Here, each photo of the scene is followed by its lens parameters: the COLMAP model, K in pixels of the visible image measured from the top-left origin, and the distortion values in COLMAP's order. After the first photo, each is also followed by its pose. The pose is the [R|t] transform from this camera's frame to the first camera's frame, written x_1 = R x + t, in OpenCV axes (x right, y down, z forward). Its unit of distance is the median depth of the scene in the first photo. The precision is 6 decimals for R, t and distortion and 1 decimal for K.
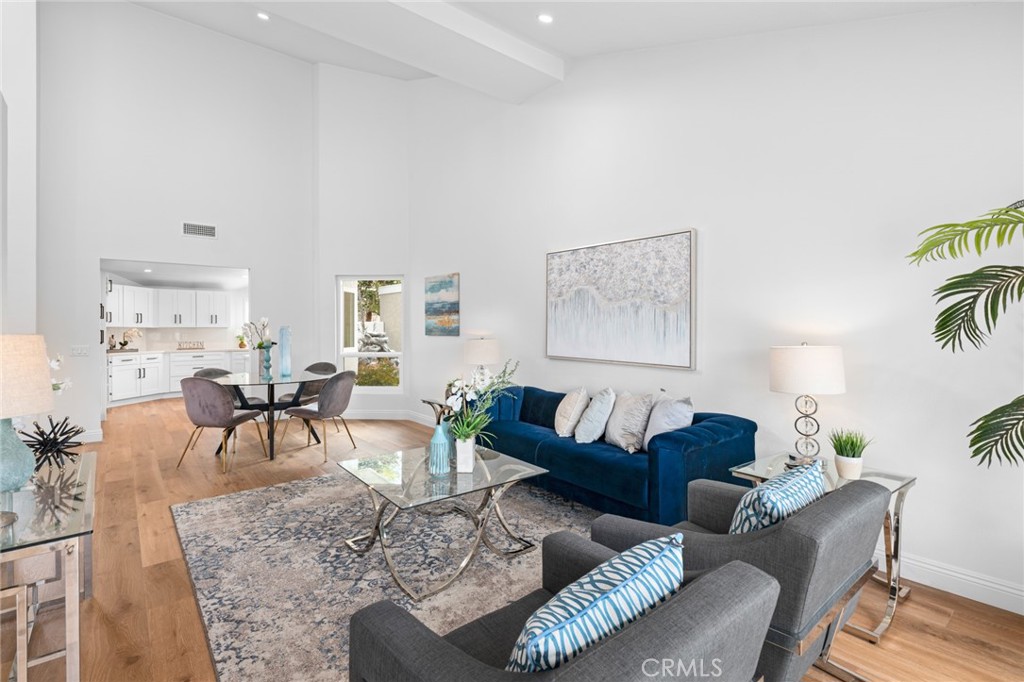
lens RADIAL K [[476.8, 0, 513.2], [0, 476.8, 334.7], [0, 0, 1]] dist [0.001847, 0.000277]
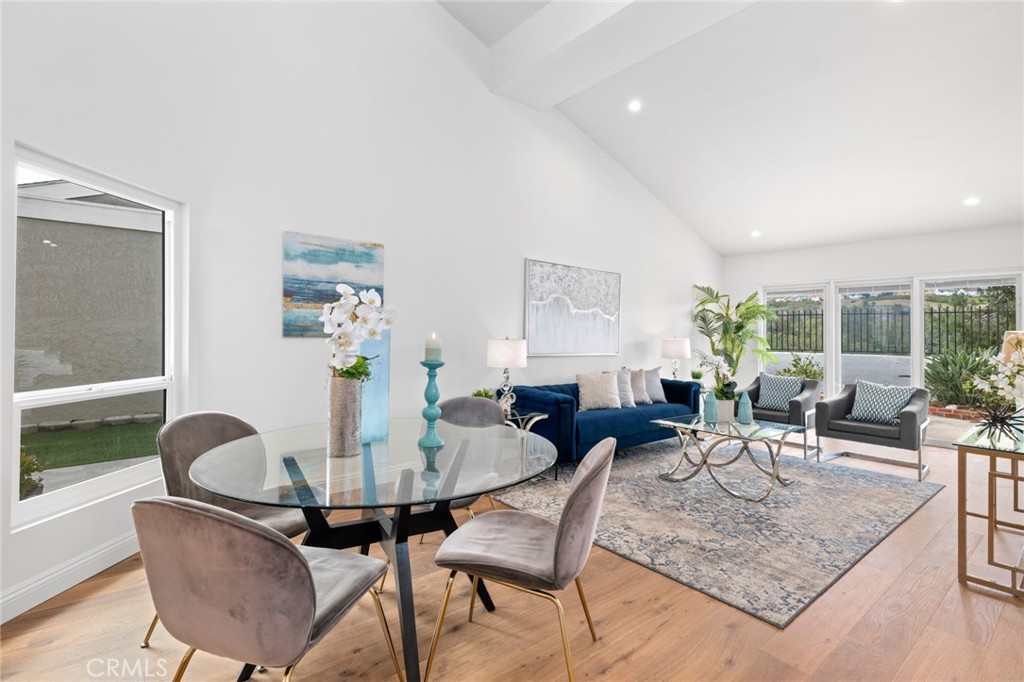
lens RADIAL K [[476.8, 0, 513.2], [0, 476.8, 334.7], [0, 0, 1]] dist [0.001847, 0.000277]
pose [[0.010769, -0.003035, 0.999937, -1.206038], [0.003735, 0.999989, 0.002995, -0.003162], [-0.999935, 0.003702, 0.010780, 1.220319]]
